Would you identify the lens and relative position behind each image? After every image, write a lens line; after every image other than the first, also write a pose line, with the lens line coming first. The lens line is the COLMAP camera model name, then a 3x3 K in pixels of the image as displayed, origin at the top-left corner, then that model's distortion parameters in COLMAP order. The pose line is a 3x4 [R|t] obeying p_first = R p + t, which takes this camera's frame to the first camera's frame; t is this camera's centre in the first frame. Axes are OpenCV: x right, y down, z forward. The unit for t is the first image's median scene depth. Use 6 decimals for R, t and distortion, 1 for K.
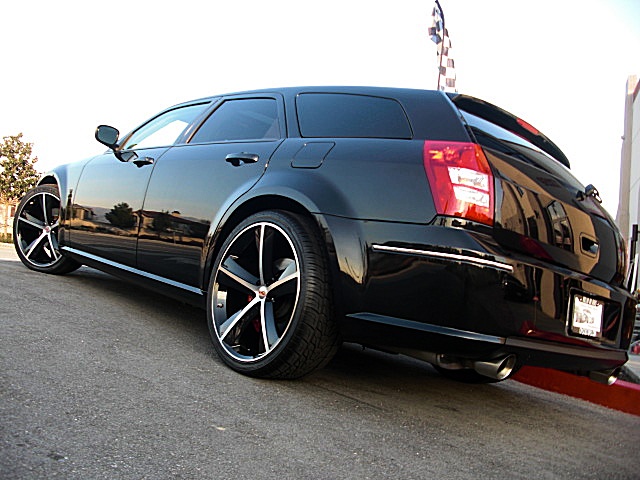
lens RADIAL K [[629.1, 0, 311.6], [0, 629.1, 242.6], [0, 0, 1]] dist [-0.209846, 0.191922]
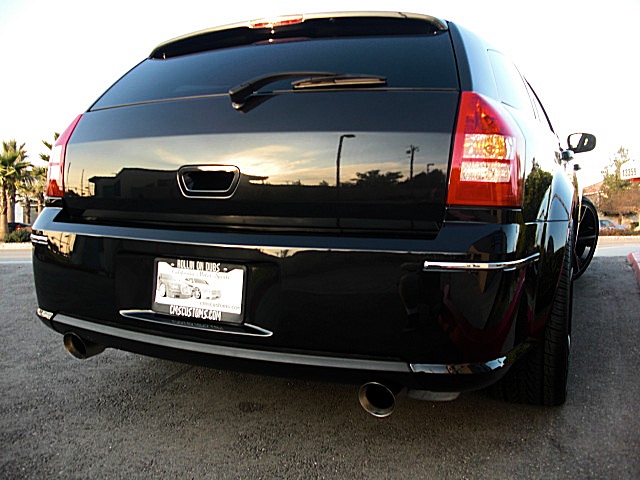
lens RADIAL K [[629.1, 0, 311.6], [0, 629.1, 242.6], [0, 0, 1]] dist [-0.209846, 0.191922]
pose [[0.398357, -0.102212, -0.911518, 0.939528], [0.110823, 0.991855, -0.062788, 0.105037], [0.910511, -0.076005, 0.406440, 0.695417]]
